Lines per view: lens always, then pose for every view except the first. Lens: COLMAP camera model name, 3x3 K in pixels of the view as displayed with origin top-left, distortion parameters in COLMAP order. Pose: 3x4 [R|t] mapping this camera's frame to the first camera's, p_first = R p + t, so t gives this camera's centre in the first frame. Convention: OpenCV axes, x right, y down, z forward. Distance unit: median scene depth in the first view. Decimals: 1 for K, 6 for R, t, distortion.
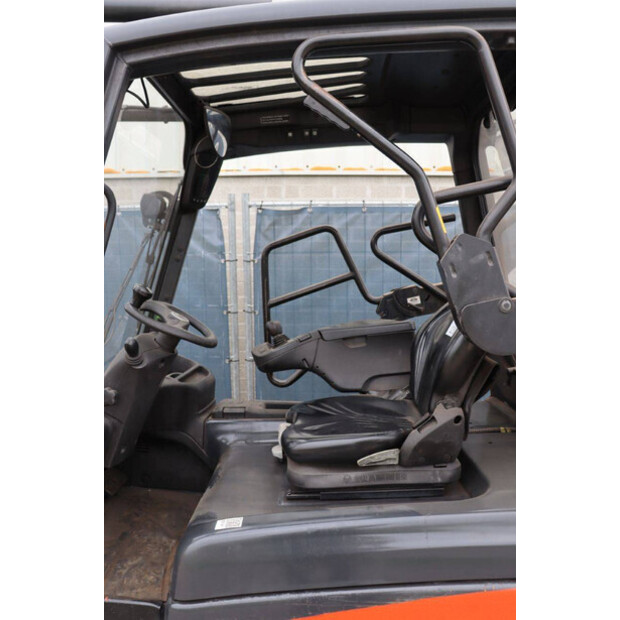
lens RADIAL K [[567.7, 0, 310.0], [0, 567.7, 310.0], [0, 0, 1]] dist [-0.148898, 0.181073]
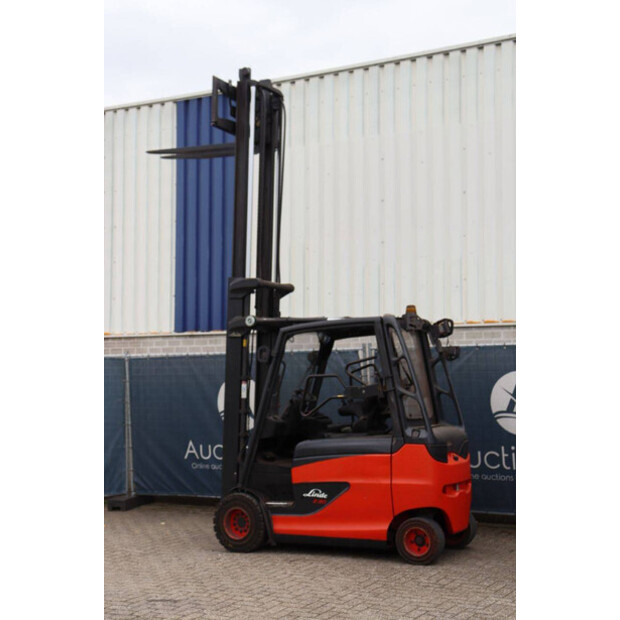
lens RADIAL K [[992.5, 0, 310.0], [0, 992.5, 310.0], [0, 0, 1]] dist [0.143310, -0.044898]
pose [[0.889616, -0.042873, -0.454692, 1.929290], [-0.023030, 0.990106, -0.138417, 0.256935], [0.456127, 0.133609, 0.879827, -3.315114]]
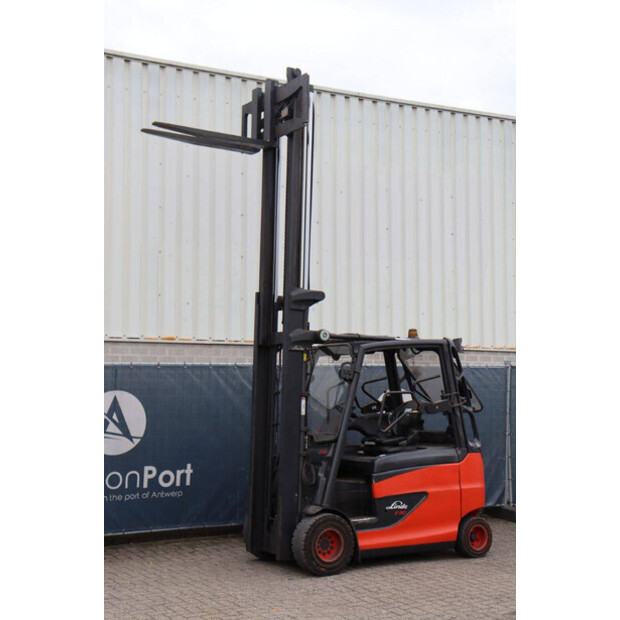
lens RADIAL K [[1039.8, 0, 296.5], [0, 1039.8, 308.1], [0, 0, 1]] dist [0.176070, 0.042908]
pose [[0.860064, 0.035954, 0.508917, -2.837347], [0.041517, 0.989273, -0.140054, 0.208018], [-0.508494, 0.141584, 0.849346, -3.317667]]
